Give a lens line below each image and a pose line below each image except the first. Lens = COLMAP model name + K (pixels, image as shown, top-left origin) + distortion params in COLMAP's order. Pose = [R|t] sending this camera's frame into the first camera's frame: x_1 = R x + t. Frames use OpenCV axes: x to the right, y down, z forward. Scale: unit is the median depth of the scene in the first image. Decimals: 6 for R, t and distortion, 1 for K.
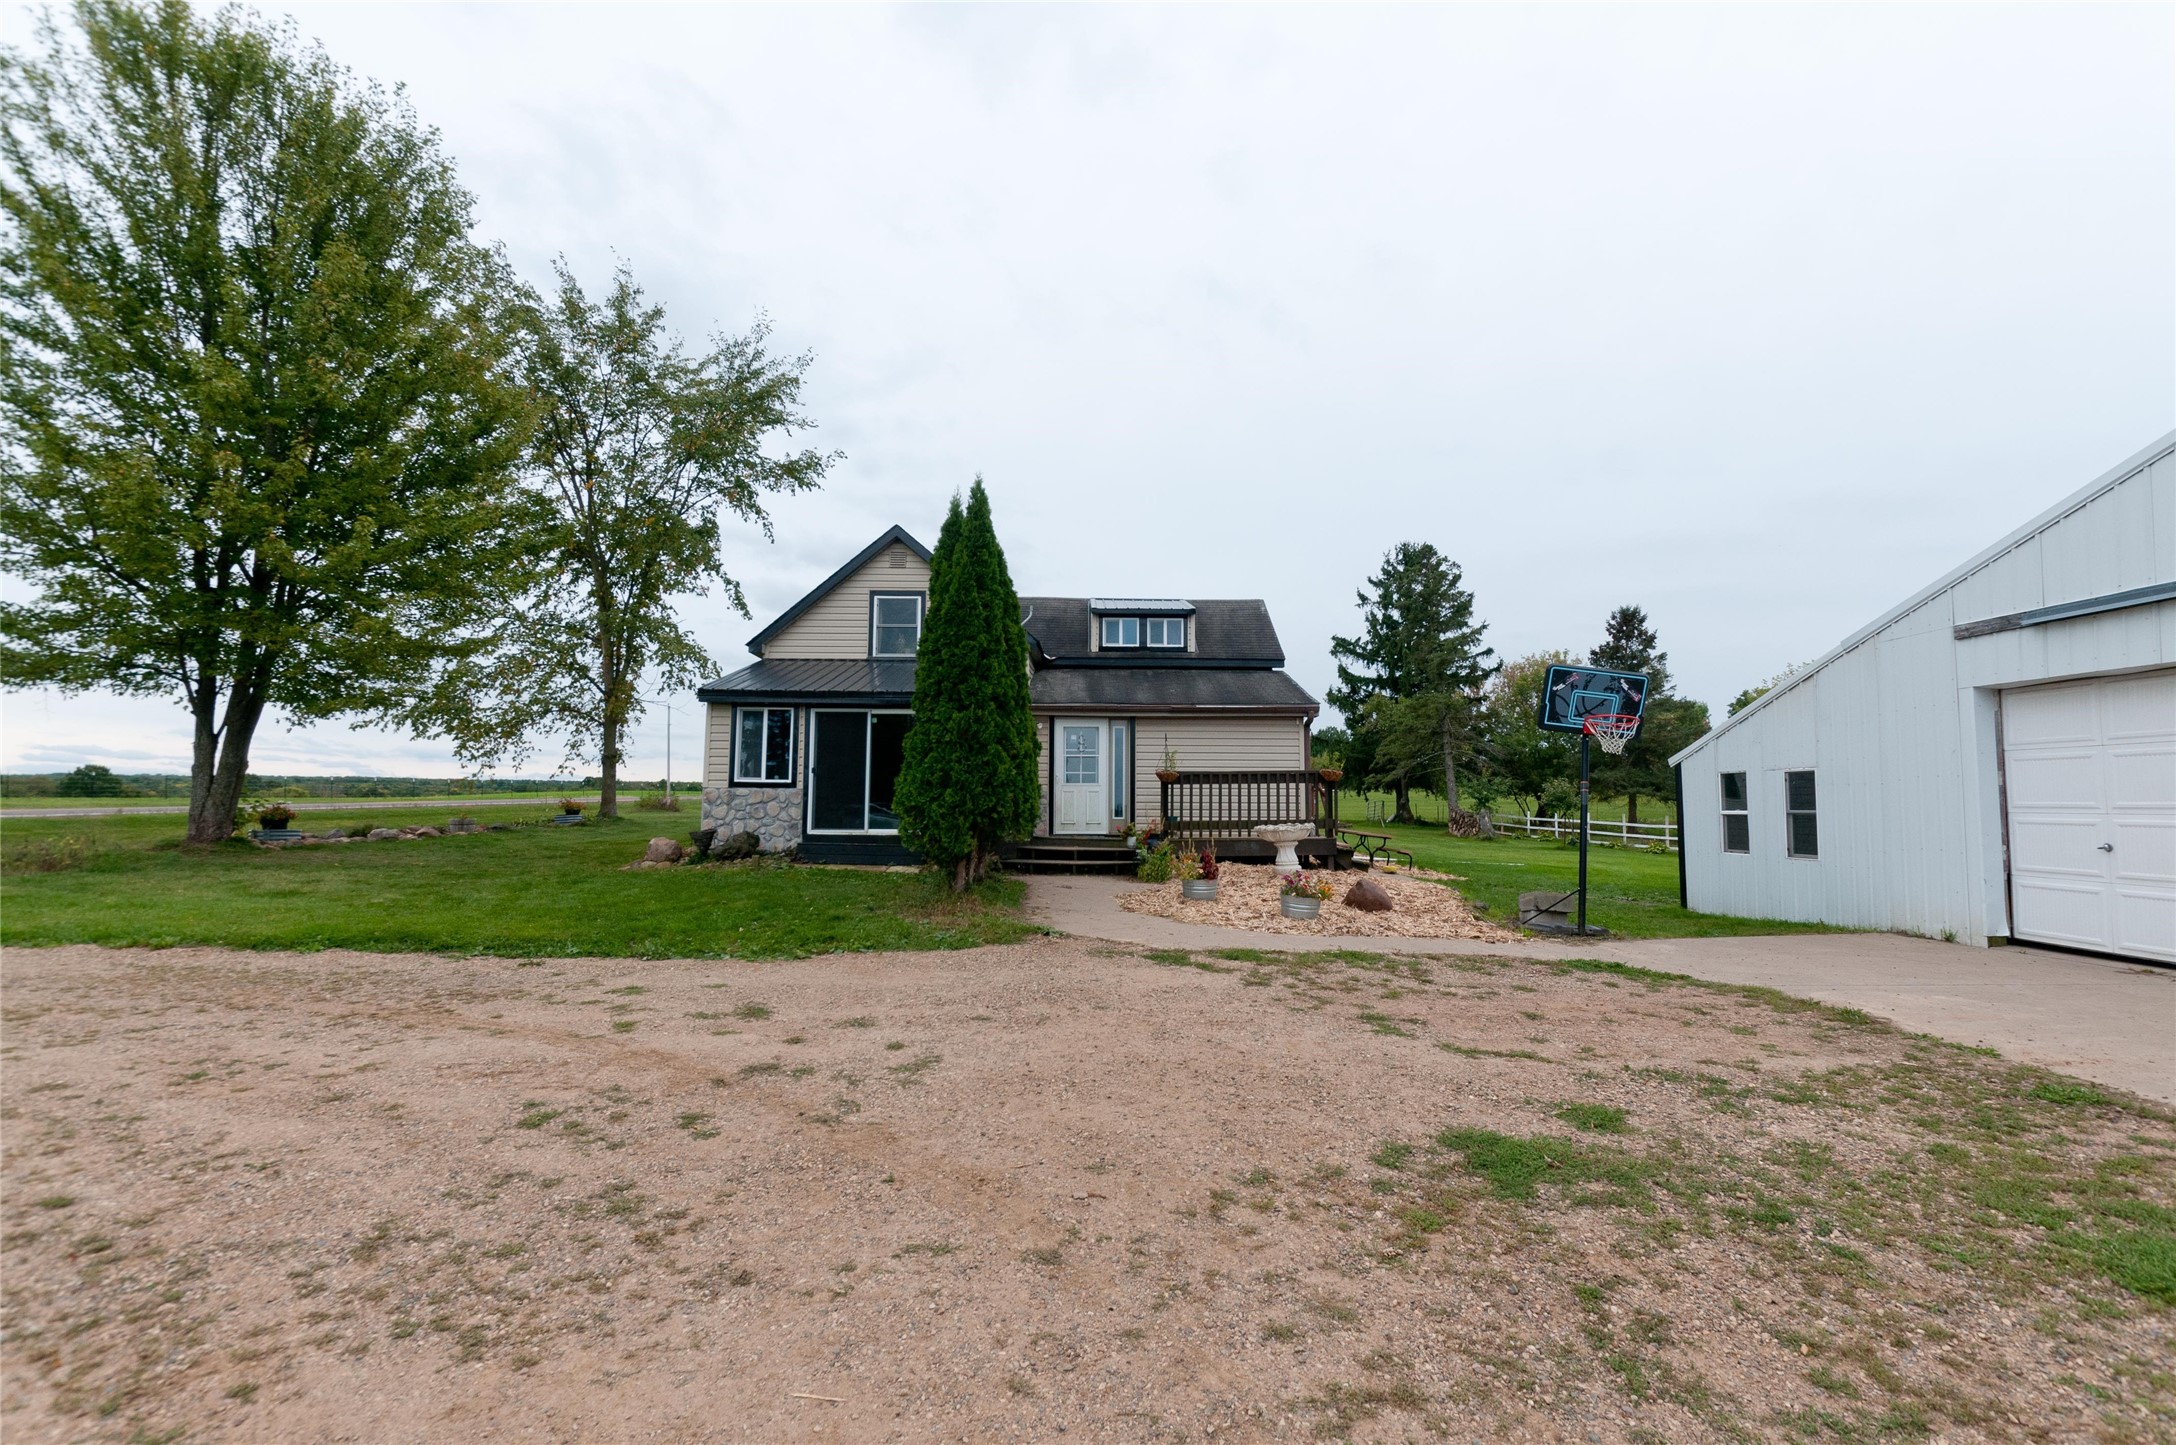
lens RADIAL K [[925.1, 0, 1093.4], [0, 925.1, 731.8], [0, 0, 1]] dist [-0.017255, -0.000065]
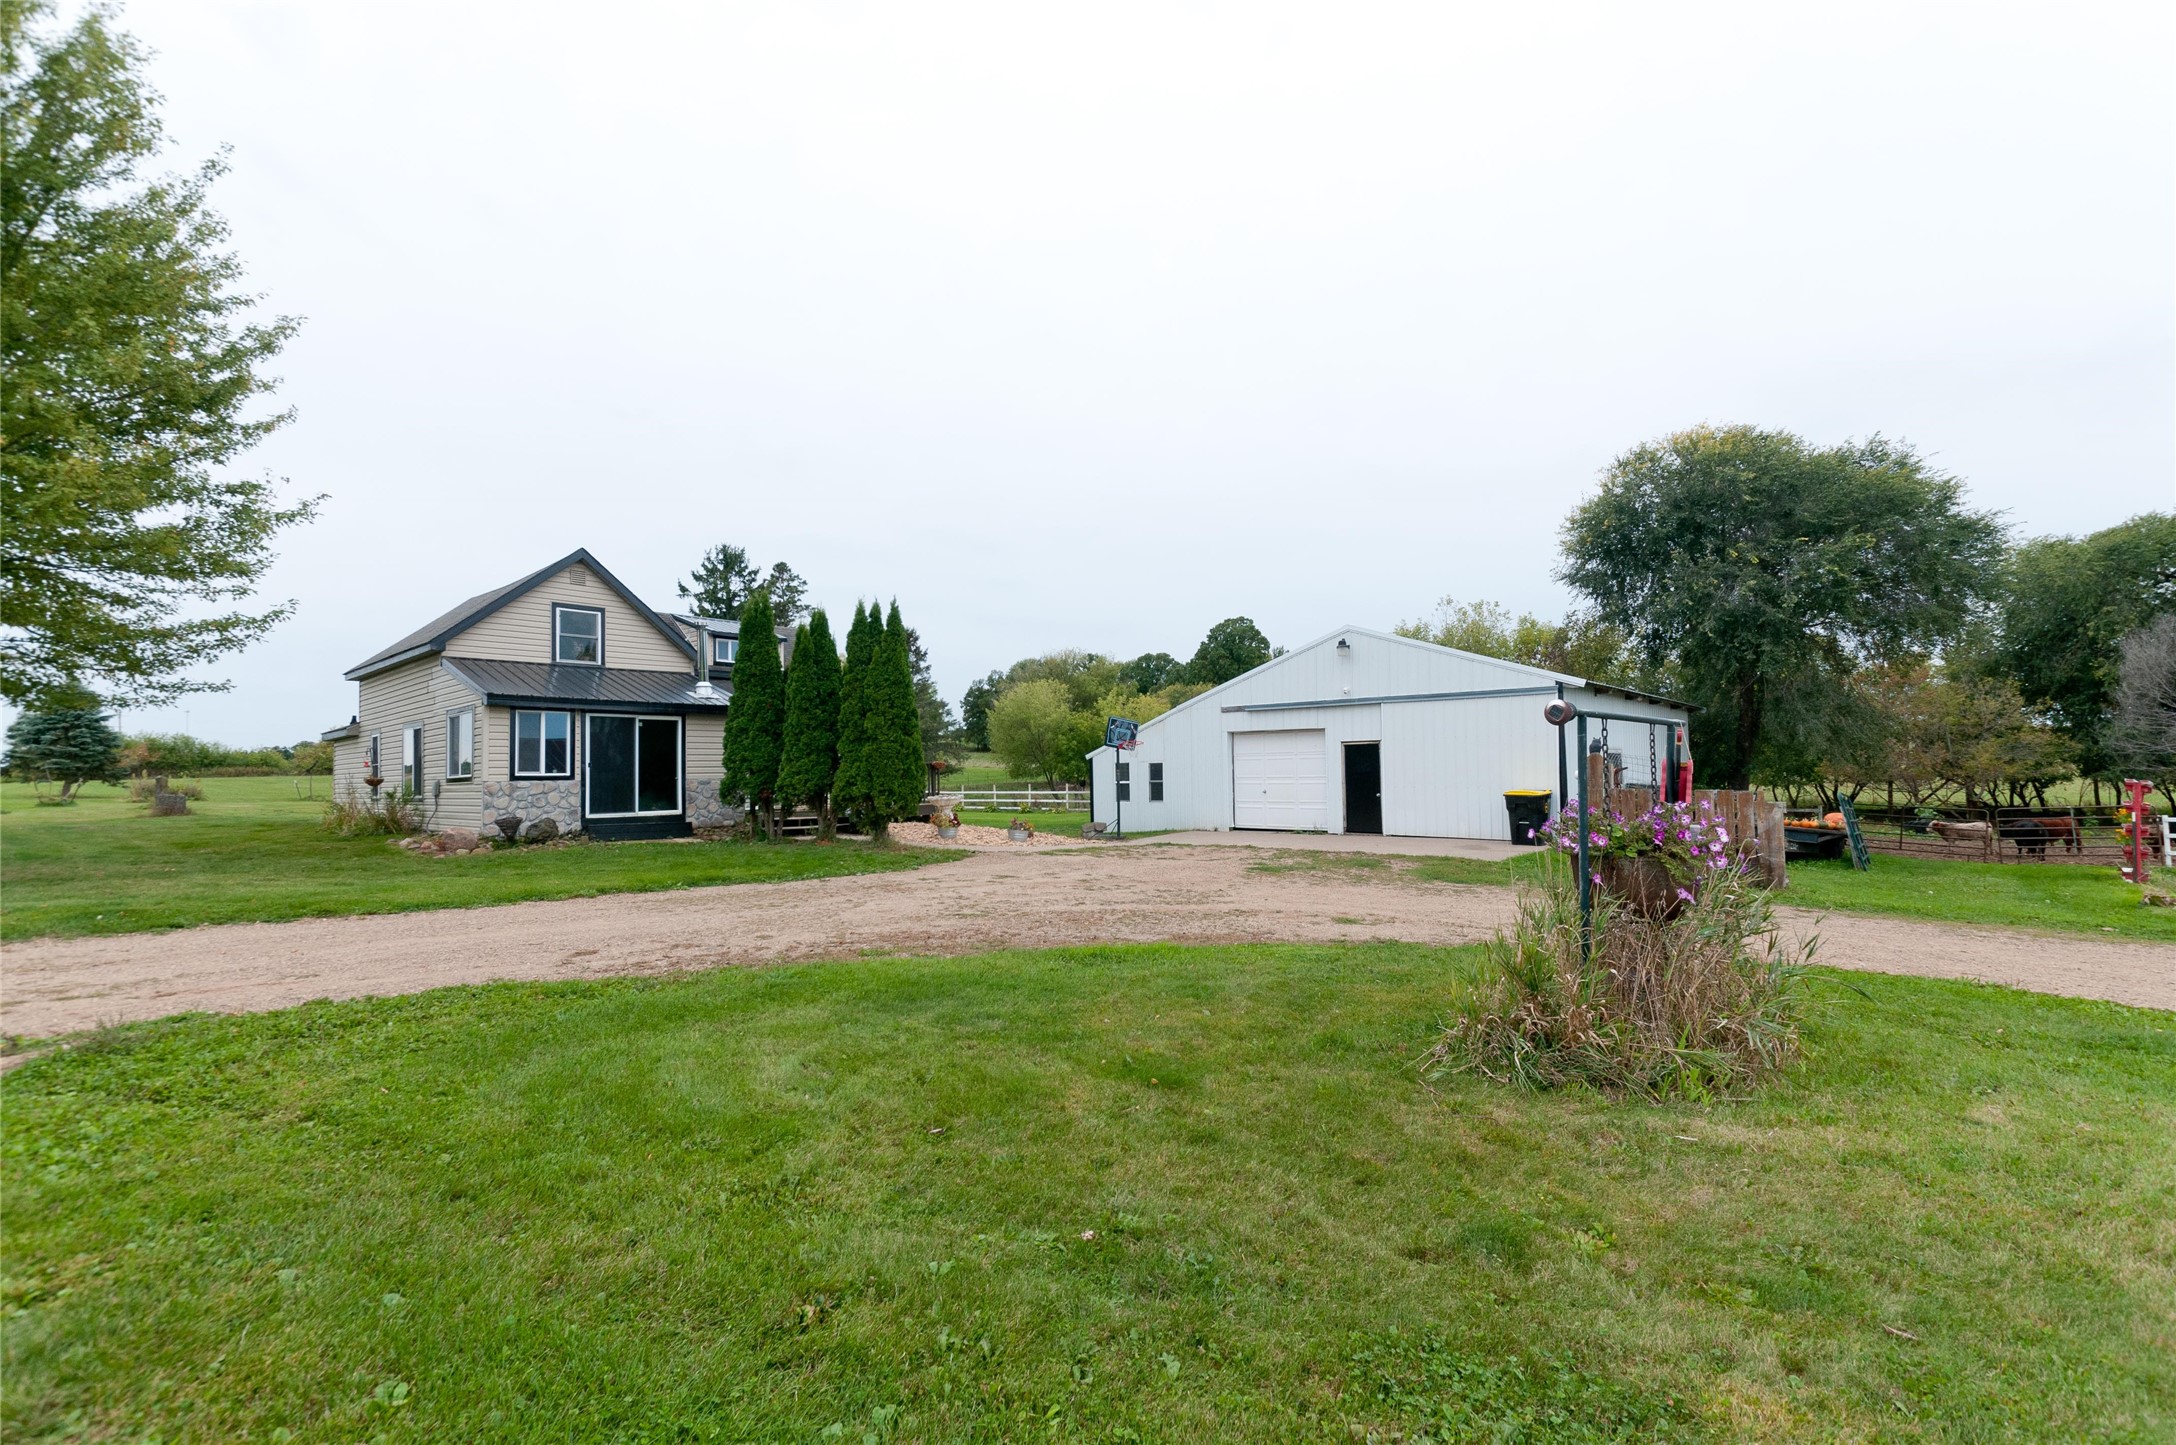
lens RADIAL K [[925.1, 0, 1088.3], [0, 925.1, 725.4], [0, 0, 1]] dist [-0.017255, -0.000065]
pose [[0.666018, 0.021375, 0.745629, -0.764134], [-0.037646, 0.999279, 0.004981, -0.039909], [-0.744985, -0.031387, 0.666343, -0.276288]]
